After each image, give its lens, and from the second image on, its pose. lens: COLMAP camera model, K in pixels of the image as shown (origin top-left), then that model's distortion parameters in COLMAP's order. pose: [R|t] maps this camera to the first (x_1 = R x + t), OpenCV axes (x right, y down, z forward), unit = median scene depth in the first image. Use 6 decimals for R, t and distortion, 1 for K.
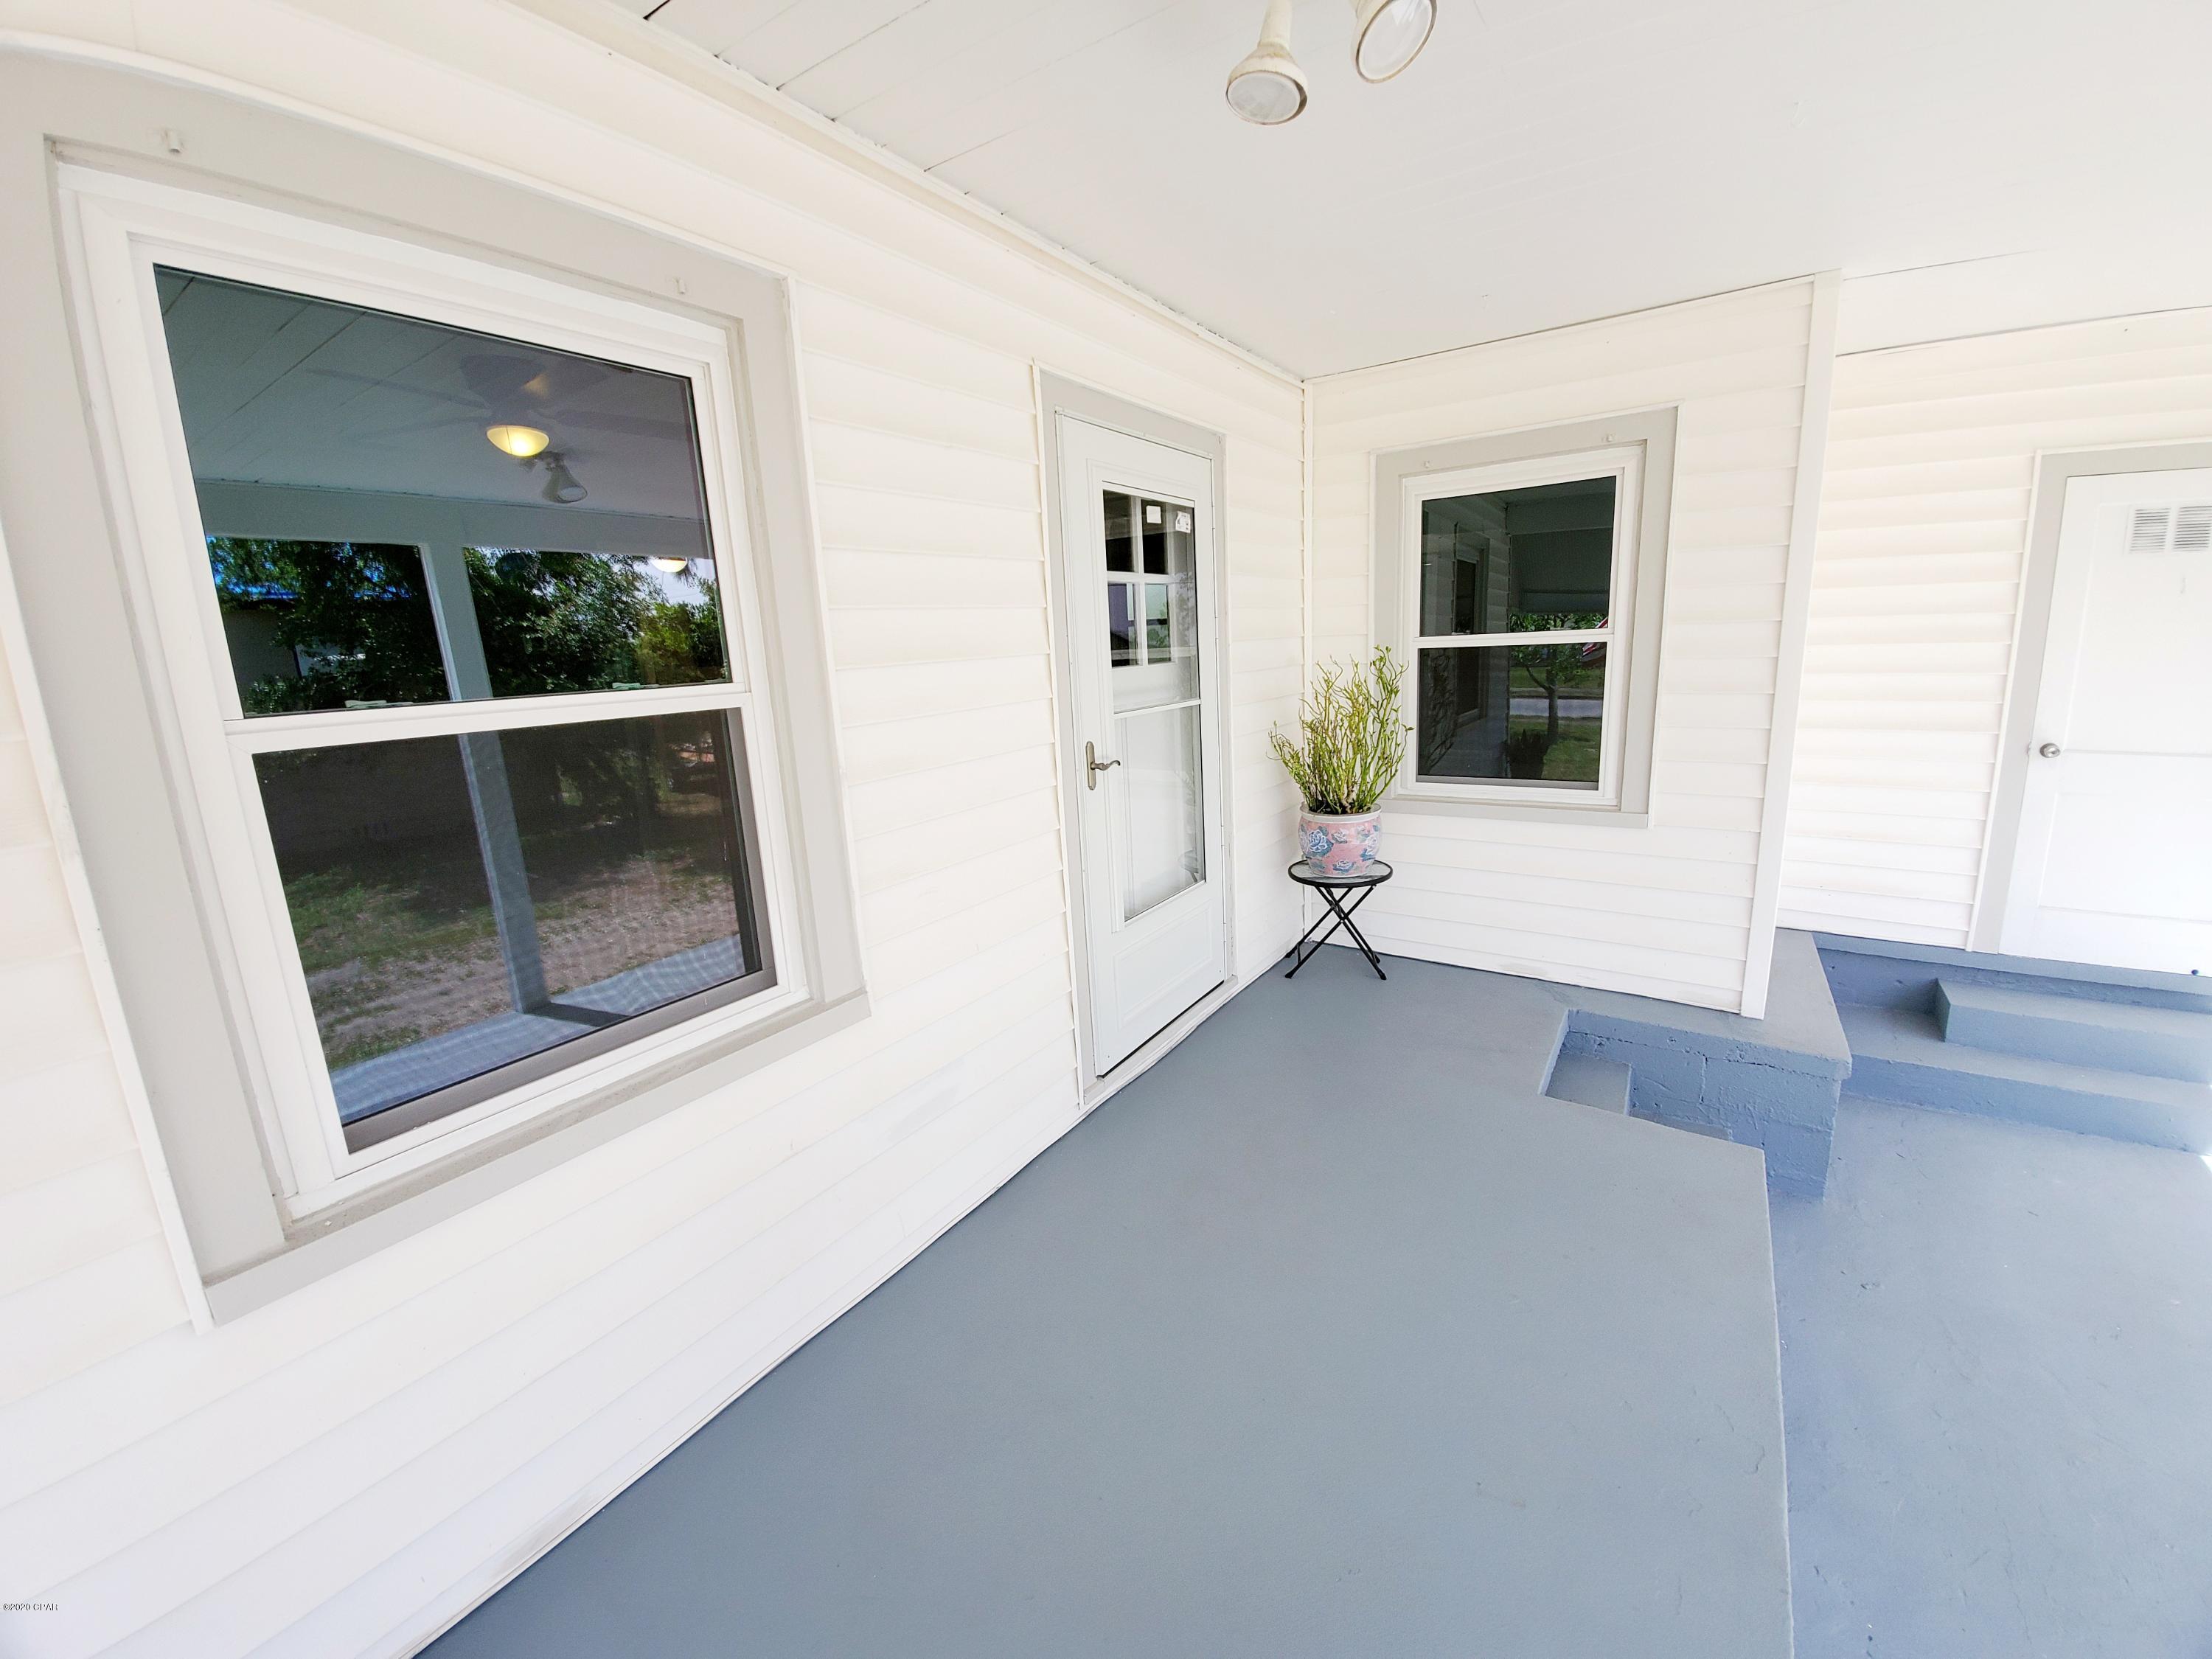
lens RADIAL K [[877.4, 0, 1097.5], [0, 877.4, 825.3], [0, 0, 1]] dist [-0.001491, -0.010902]
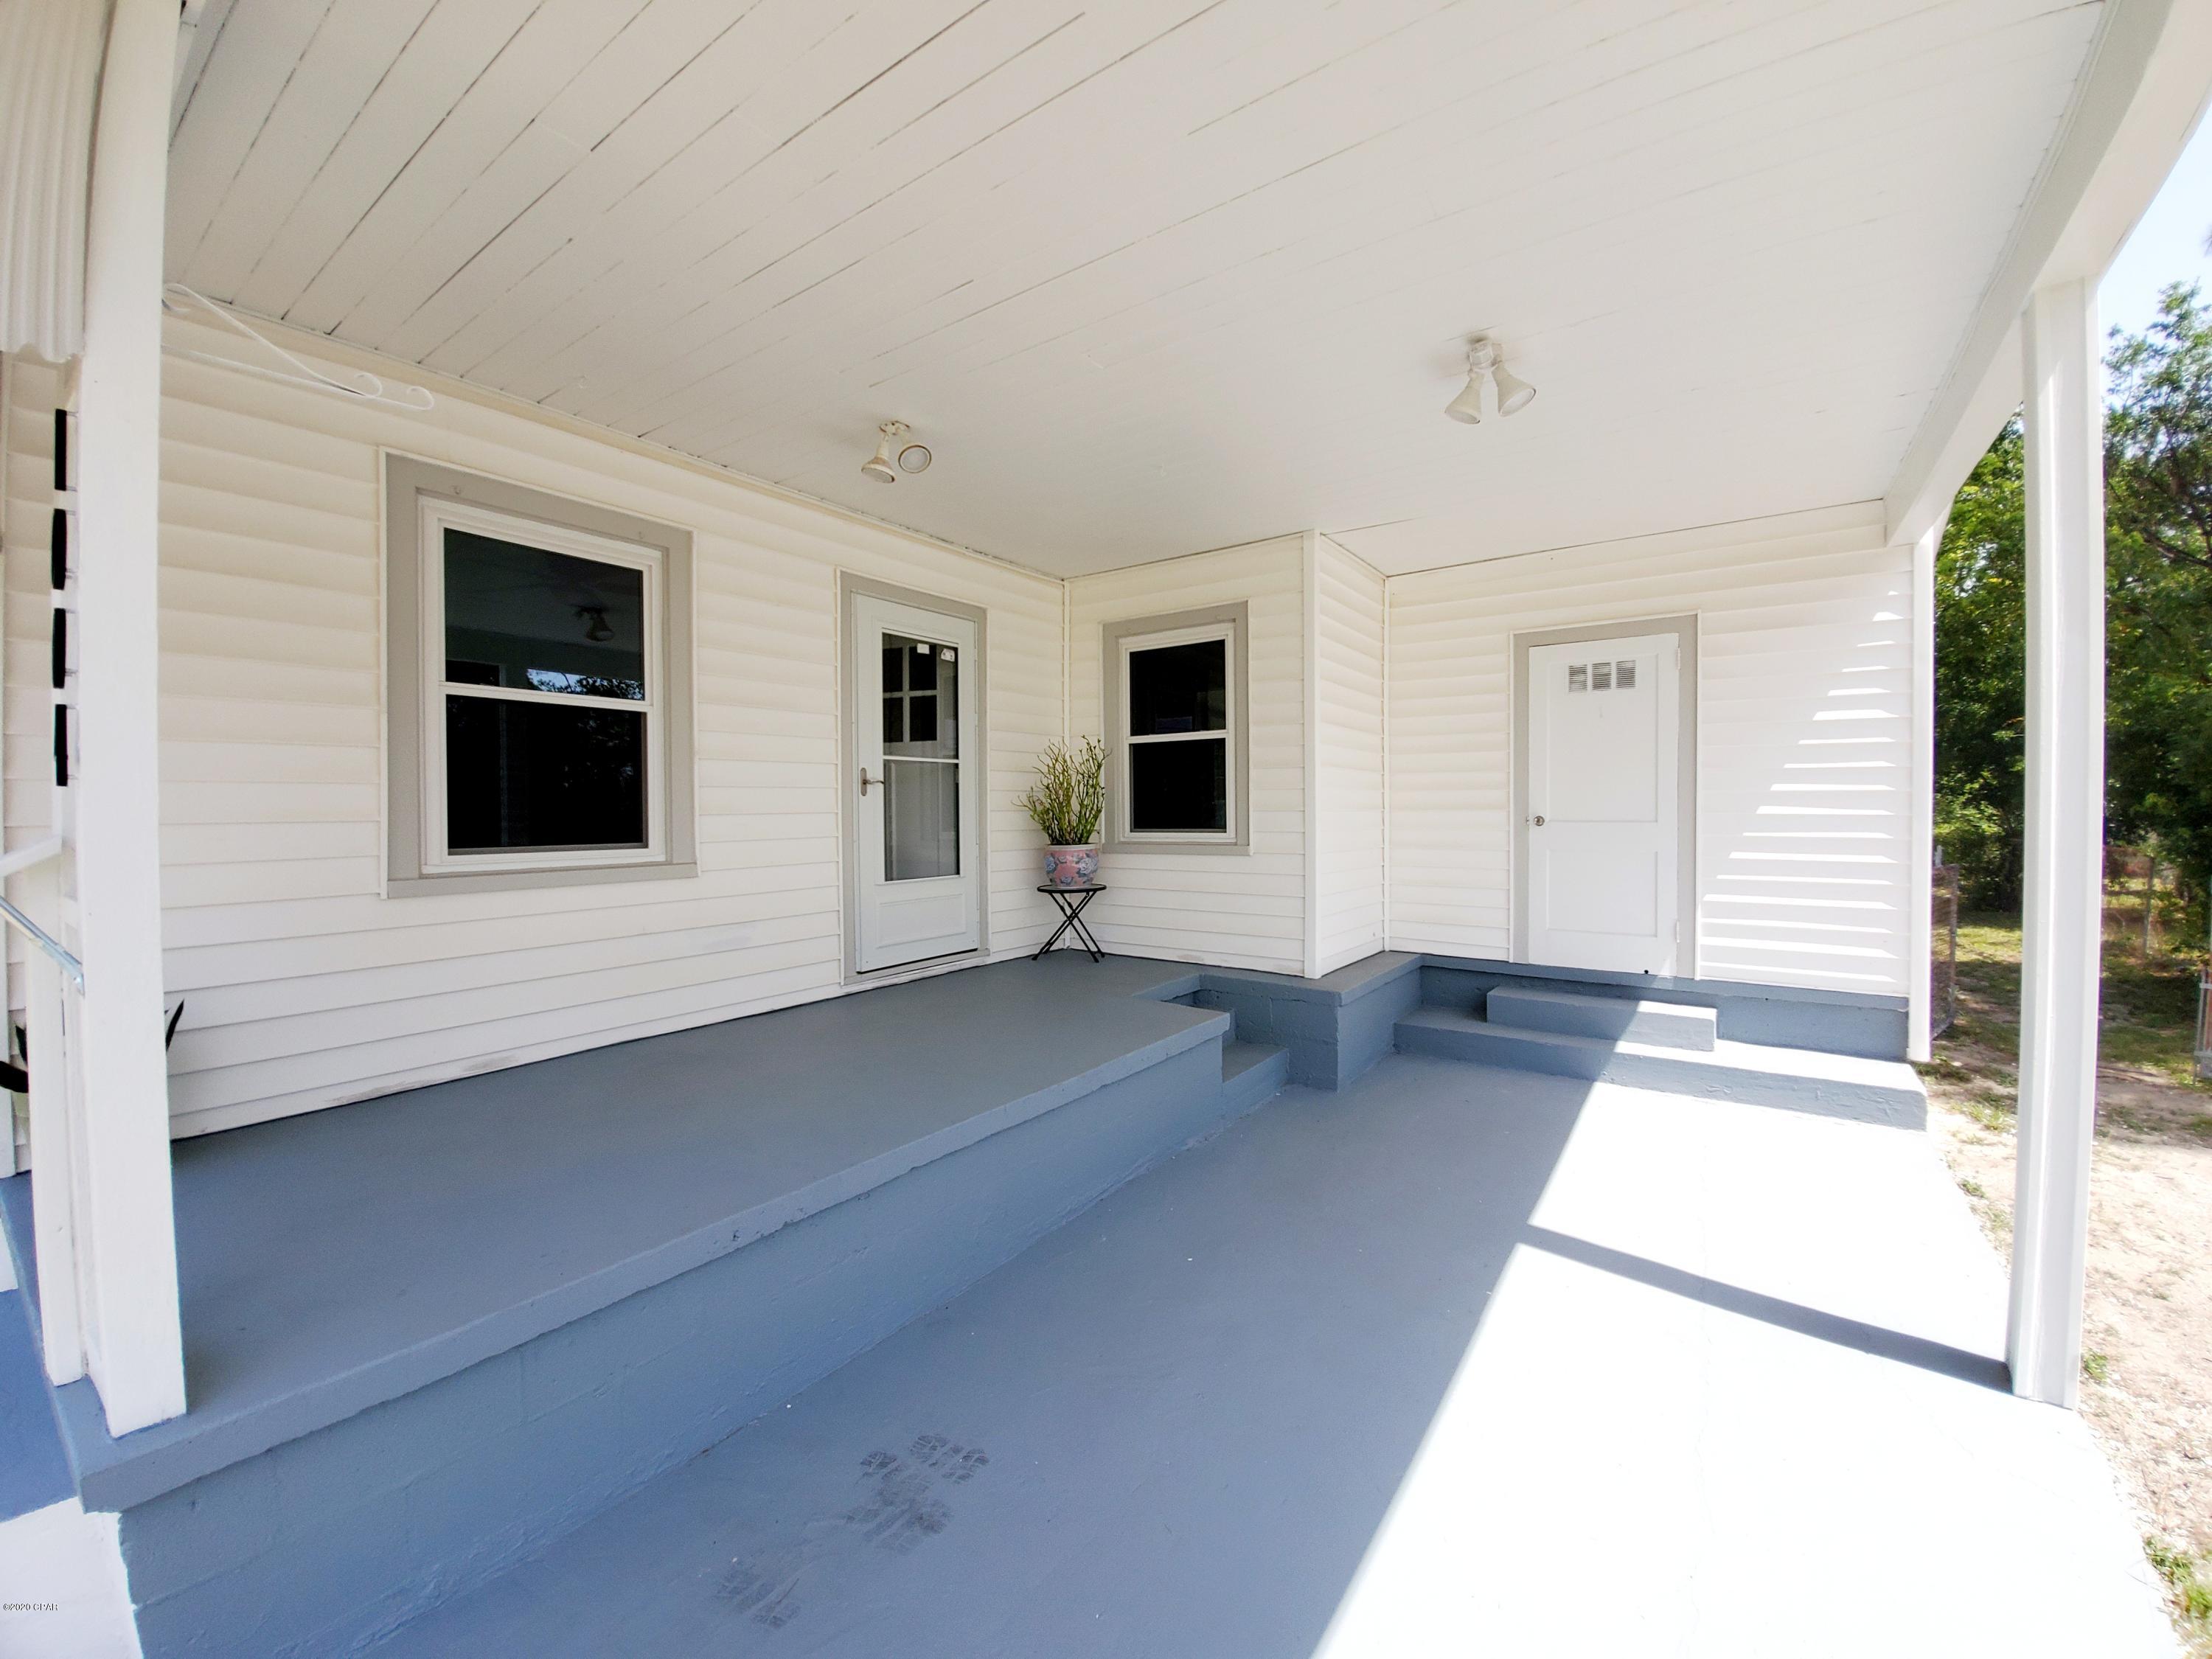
lens RADIAL K [[877.4, 0, 1094.2], [0, 877.4, 813.7], [0, 0, 1]] dist [-0.001491, -0.010902]
pose [[0.998445, 0.042210, -0.036417, 0.392207], [-0.048624, 0.978888, -0.198531, 0.242694], [0.027268, 0.199993, 0.979418, -0.518820]]
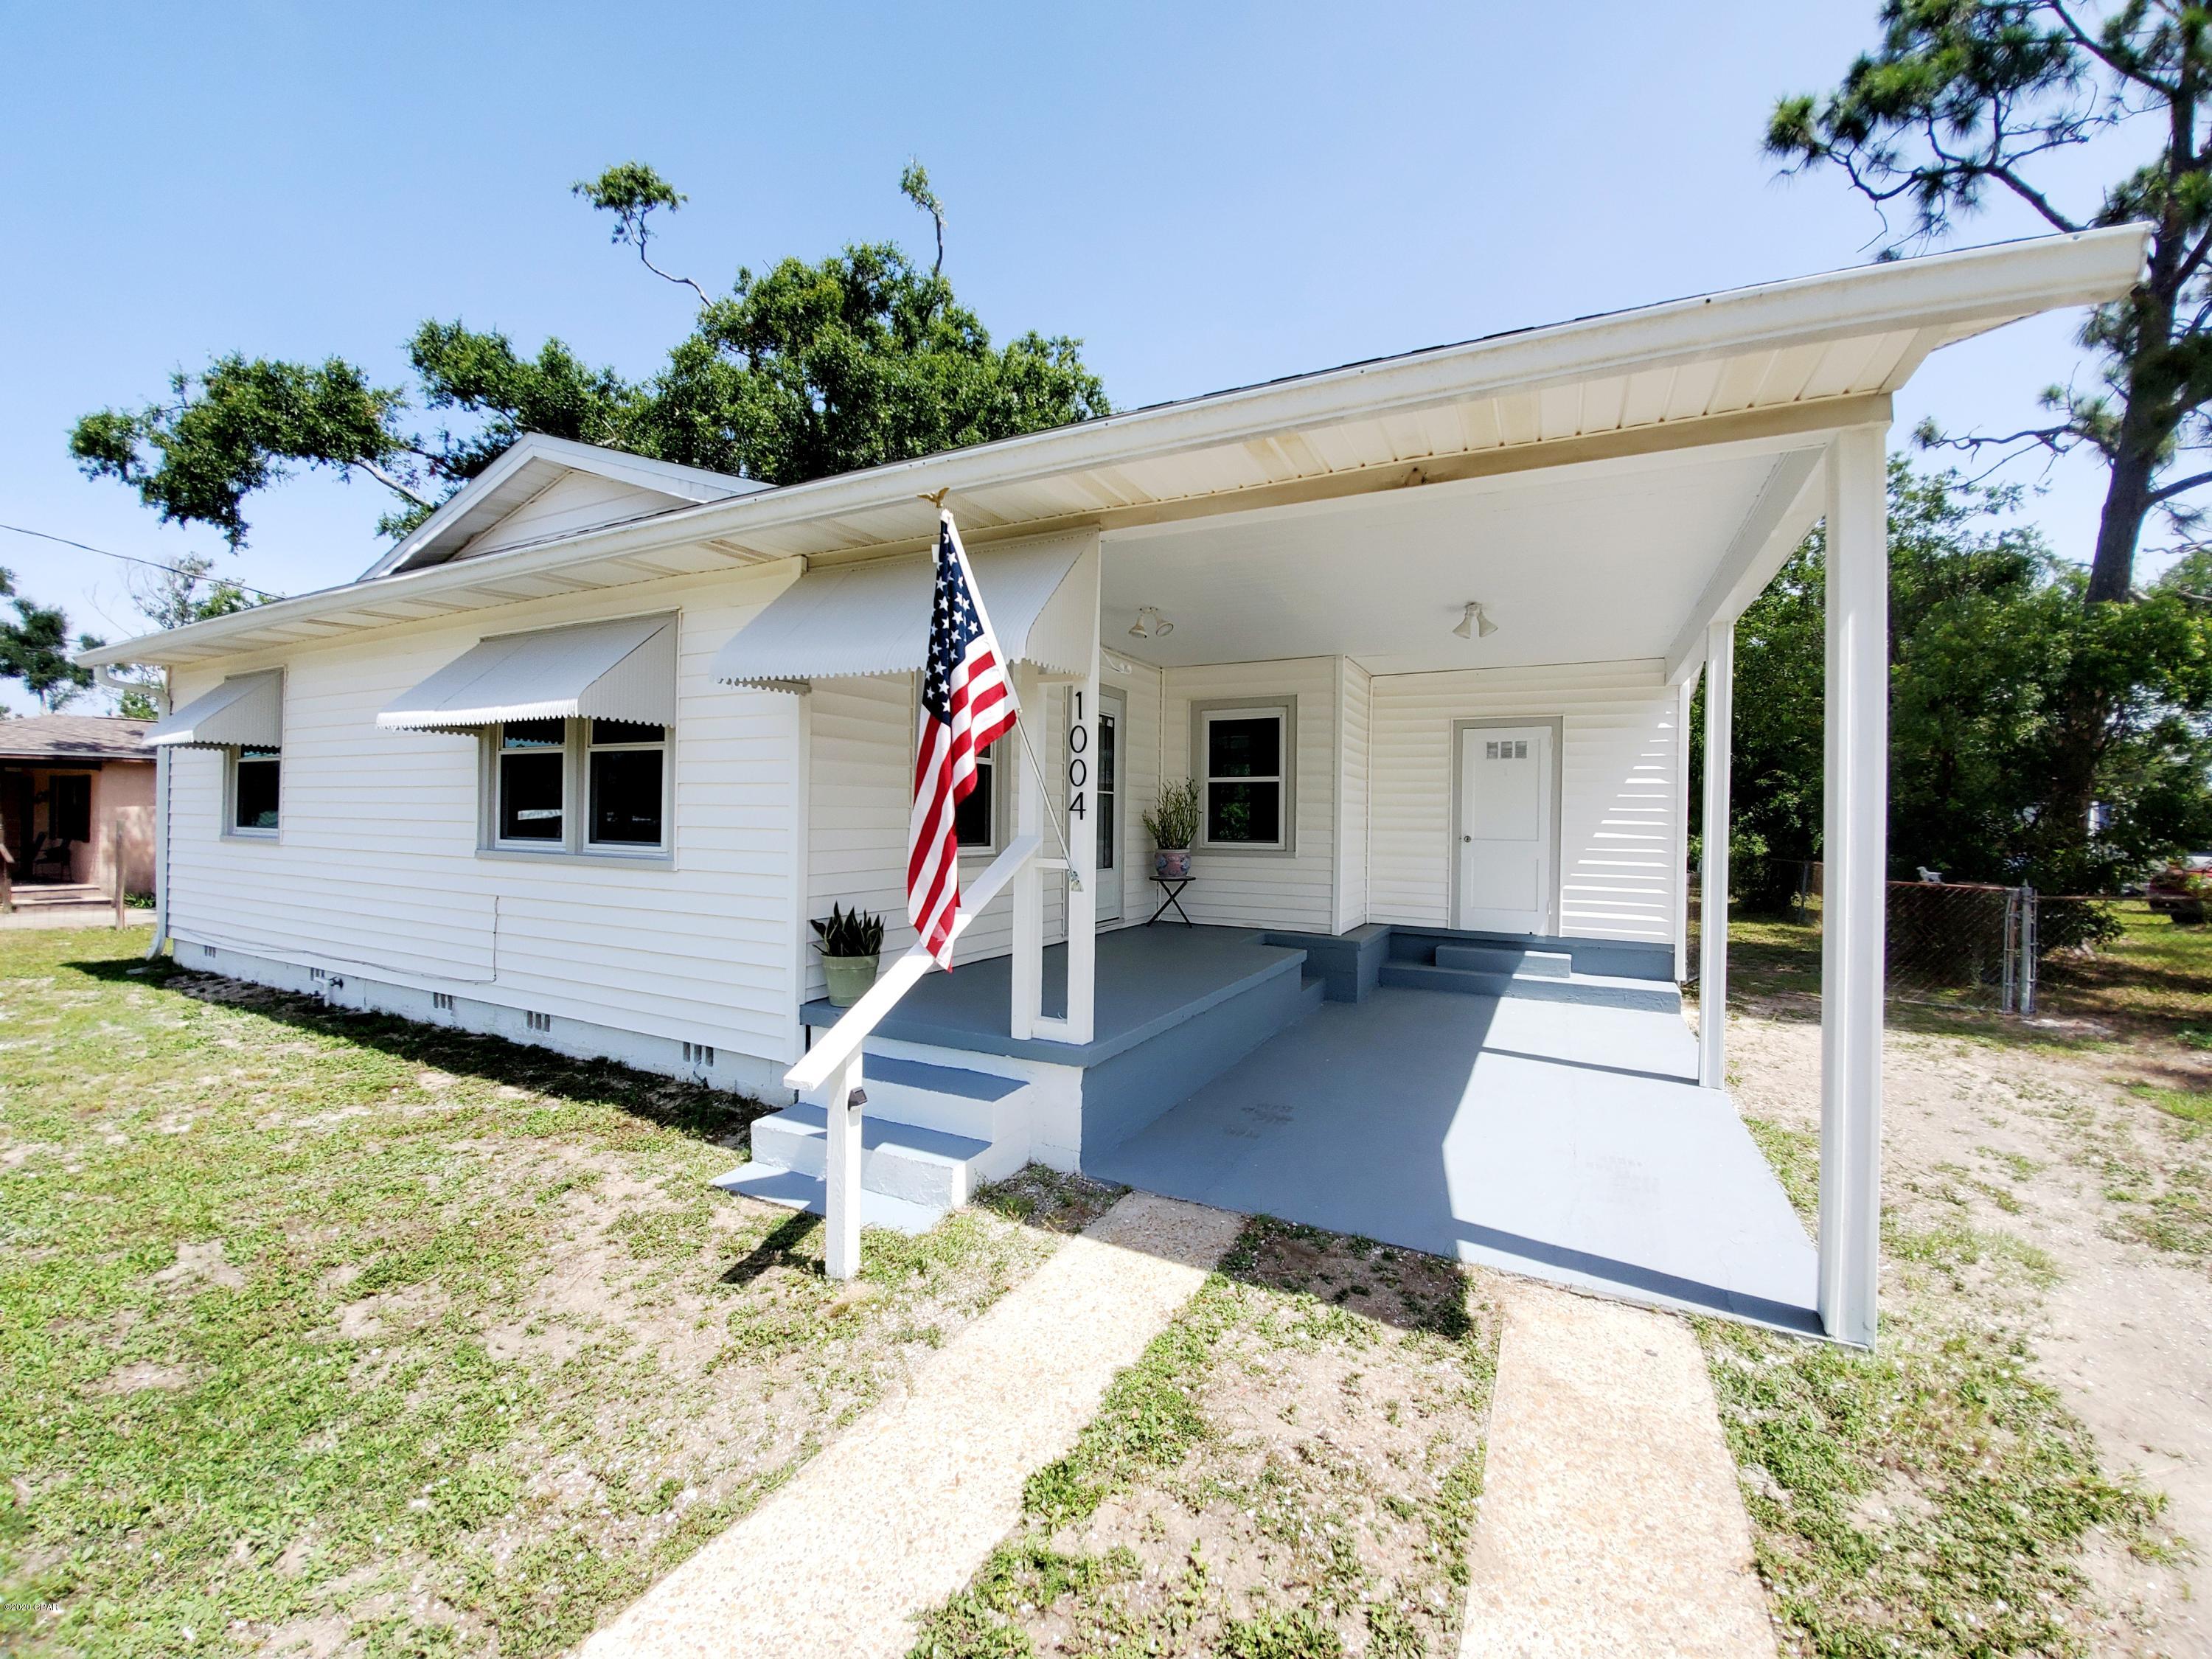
lens RADIAL K [[877.4, 0, 1099.9], [0, 877.4, 813.1], [0, 0, 1]] dist [-0.001491, -0.010902]
pose [[0.993169, 0.062417, 0.098586, -0.146781], [-0.039791, 0.975426, -0.216703, 0.411933], [-0.109689, 0.211300, 0.971247, -1.263195]]
